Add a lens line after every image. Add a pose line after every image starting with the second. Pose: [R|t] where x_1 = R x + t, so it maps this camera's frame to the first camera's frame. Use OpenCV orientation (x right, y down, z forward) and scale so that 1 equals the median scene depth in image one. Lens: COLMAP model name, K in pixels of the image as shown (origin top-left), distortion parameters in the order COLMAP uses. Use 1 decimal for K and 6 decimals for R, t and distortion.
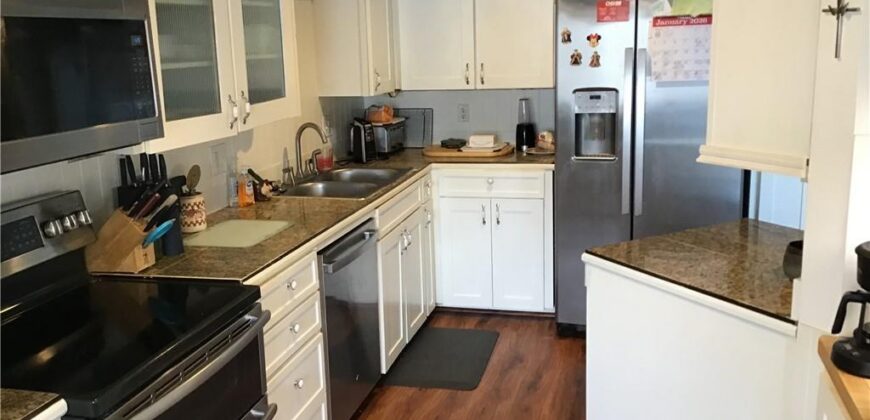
lens RADIAL K [[786.2, 0, 433.5], [0, 786.2, 202.8], [0, 0, 1]] dist [0.112621, -0.196974]
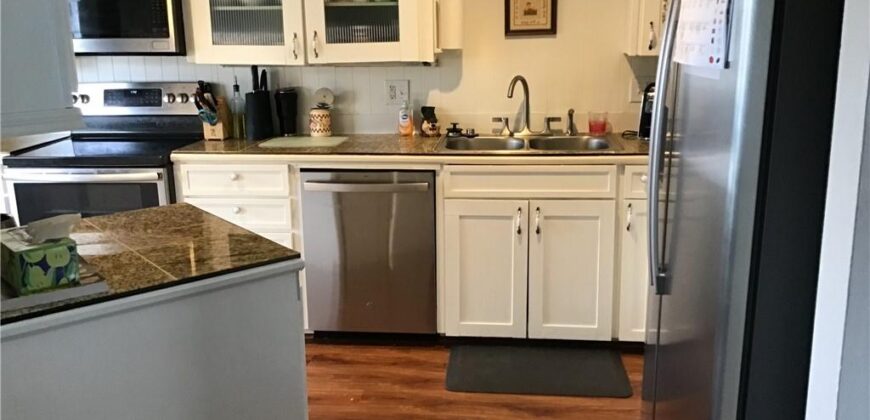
lens RADIAL K [[786.2, 0, 430.3], [0, 786.2, 204.1], [0, 0, 1]] dist [0.112621, -0.196974]
pose [[0.146835, 0.257008, -0.955189, 0.802296], [-0.194340, 0.954331, 0.226902, -0.151979], [0.969882, 0.152314, 0.190076, 0.747522]]
